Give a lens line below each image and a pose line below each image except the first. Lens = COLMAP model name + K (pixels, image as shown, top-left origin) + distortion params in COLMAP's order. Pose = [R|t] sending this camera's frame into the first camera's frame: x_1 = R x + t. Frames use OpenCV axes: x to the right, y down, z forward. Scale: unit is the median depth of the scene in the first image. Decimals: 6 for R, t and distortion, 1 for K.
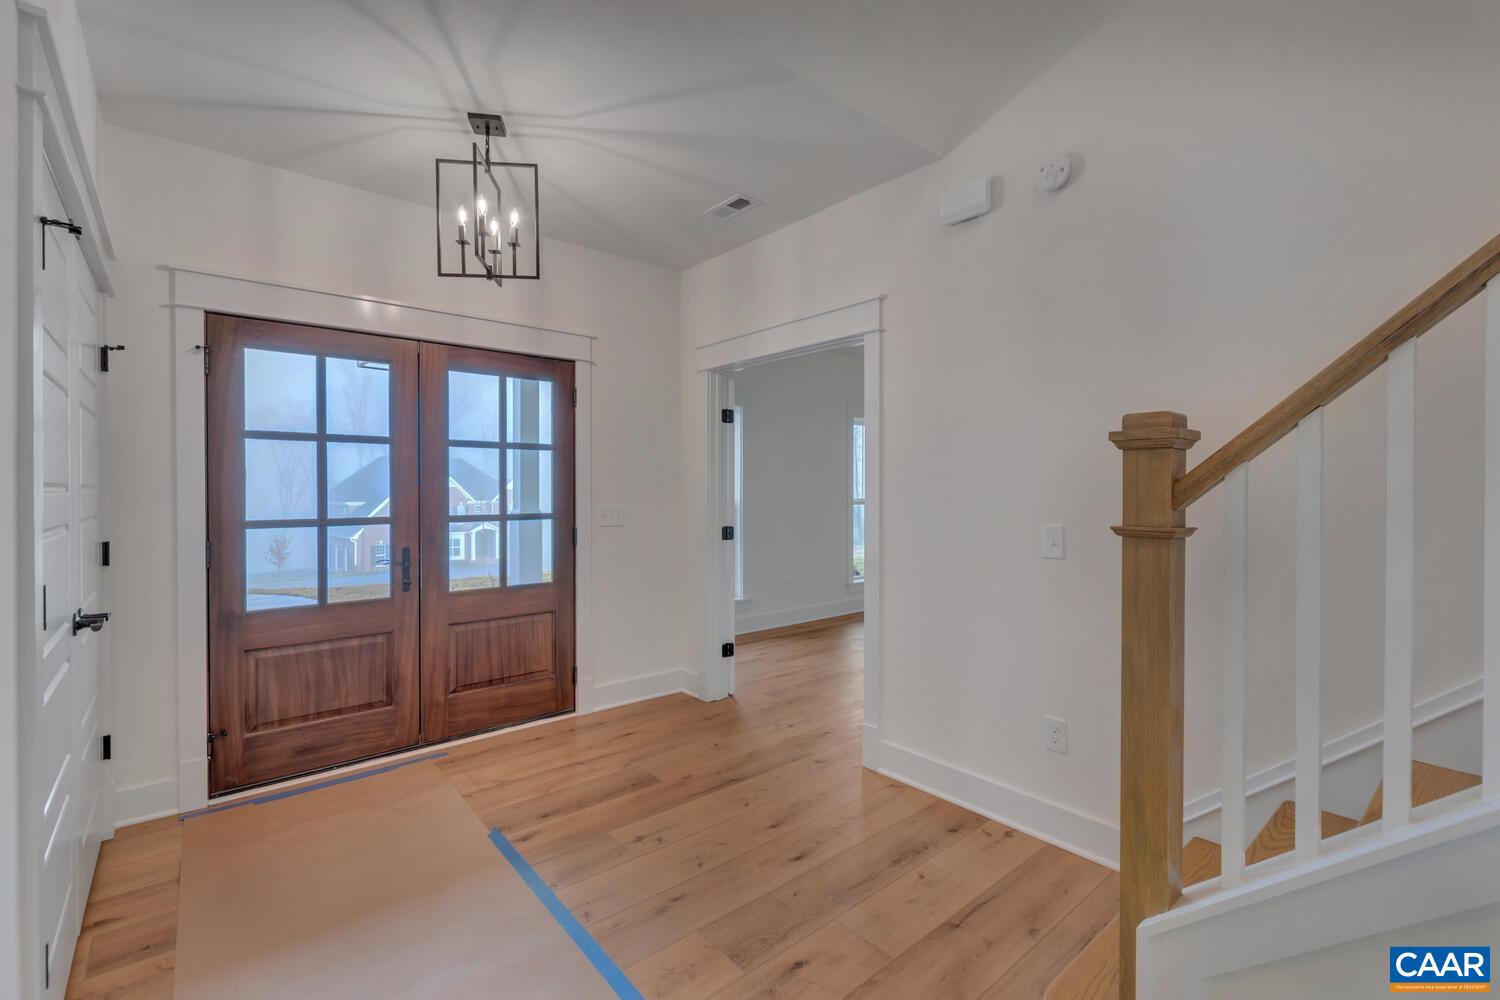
lens RADIAL K [[669.2, 0, 750.0], [0, 669.2, 500.0], [0, 0, 1]] dist [-0.000540, -0.000448]
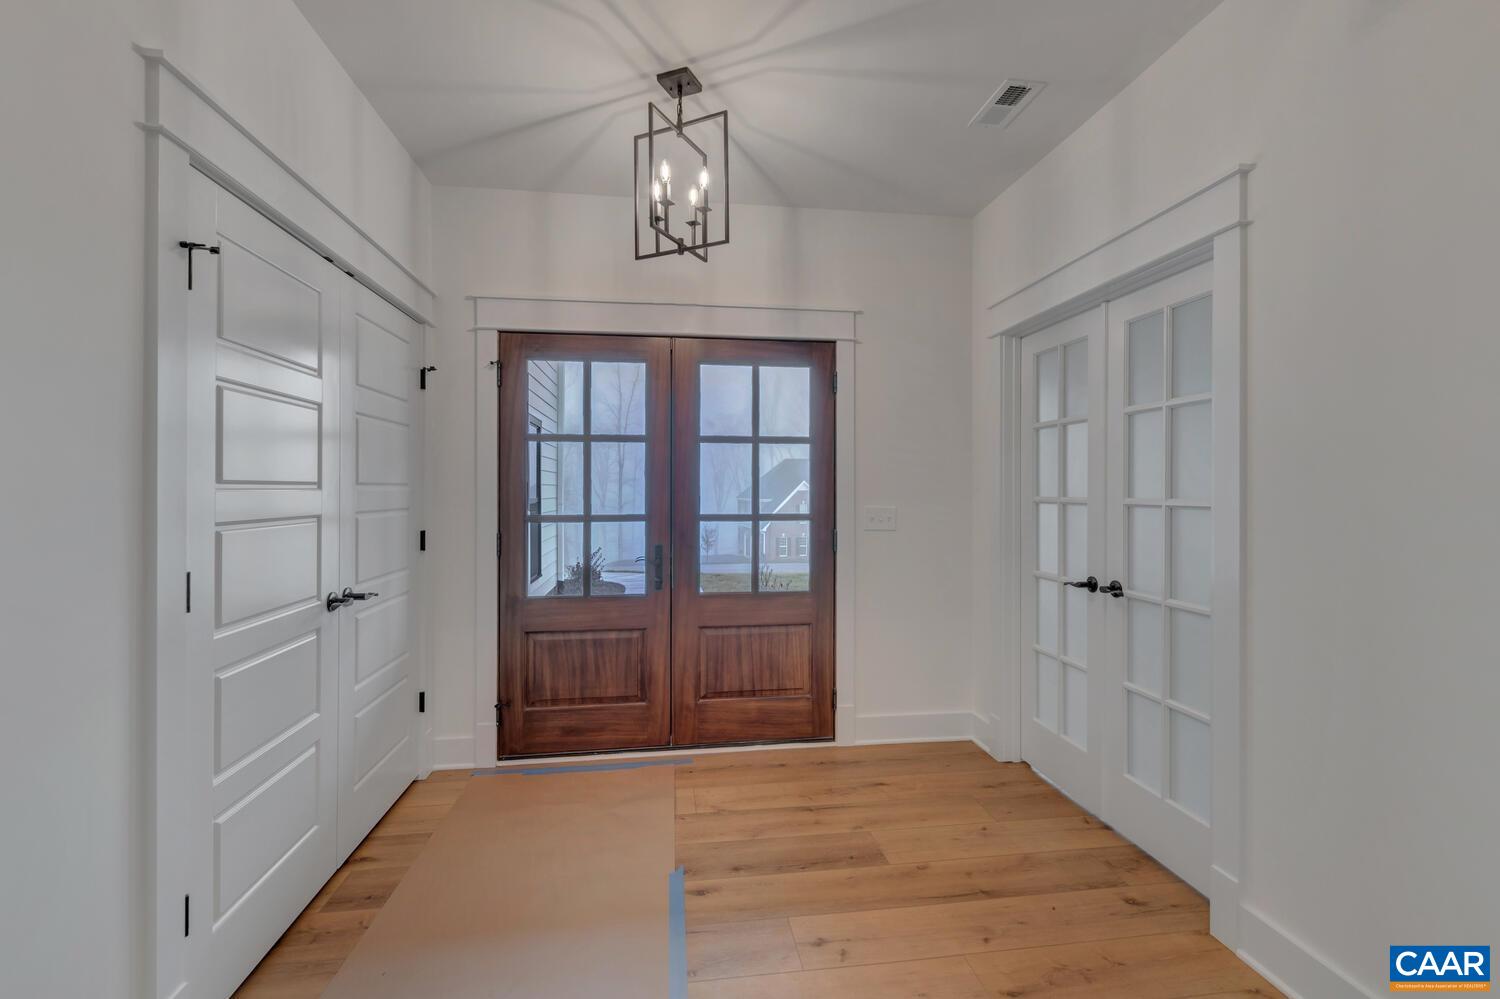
lens RADIAL K [[668.0, 0, 749.5], [0, 668.0, 491.5], [0, 0, 1]] dist [0.000694, 0.000211]
pose [[0.840445, 0.003907, -0.541883, 0.144990], [-0.009438, 0.999928, -0.007428, -0.003420], [0.541815, 0.011357, 0.840421, 0.246055]]
